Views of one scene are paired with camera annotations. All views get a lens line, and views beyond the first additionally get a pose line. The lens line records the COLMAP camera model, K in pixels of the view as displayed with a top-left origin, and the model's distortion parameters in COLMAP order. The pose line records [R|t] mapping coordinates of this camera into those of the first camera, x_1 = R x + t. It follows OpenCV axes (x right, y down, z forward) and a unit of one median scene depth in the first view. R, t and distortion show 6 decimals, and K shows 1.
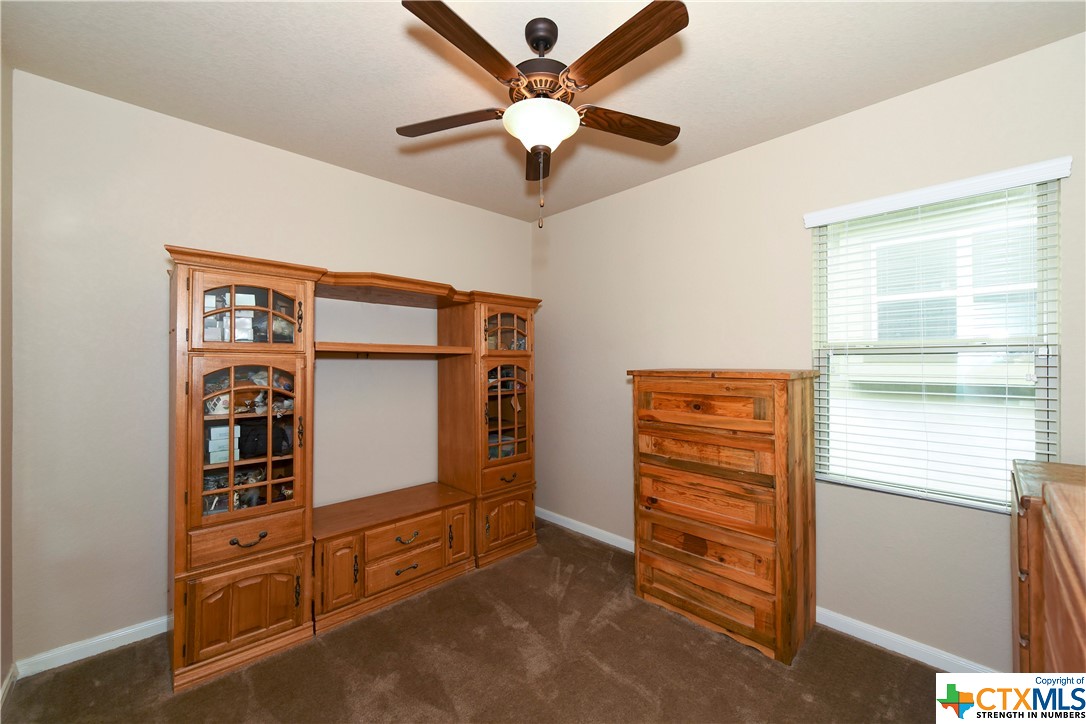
lens RADIAL K [[430.6, 0, 534.6], [0, 430.6, 362.2], [0, 0, 1]] dist [-0.000872, 0.000523]
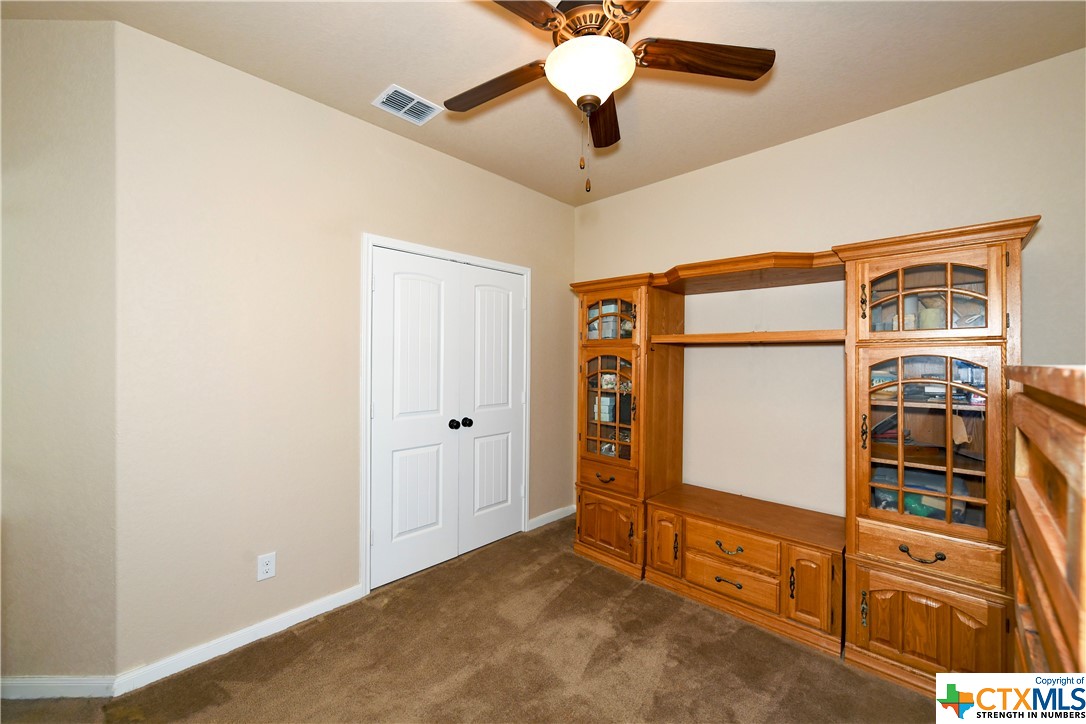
lens RADIAL K [[430.6, 0, 542.3], [0, 430.6, 354.2], [0, 0, 1]] dist [-0.000872, 0.000523]
pose [[0.045923, -0.001364, -0.998944, 0.620710], [0.003108, 0.999994, -0.001223, 0.003824], [0.998940, -0.003049, 0.045927, 0.606878]]
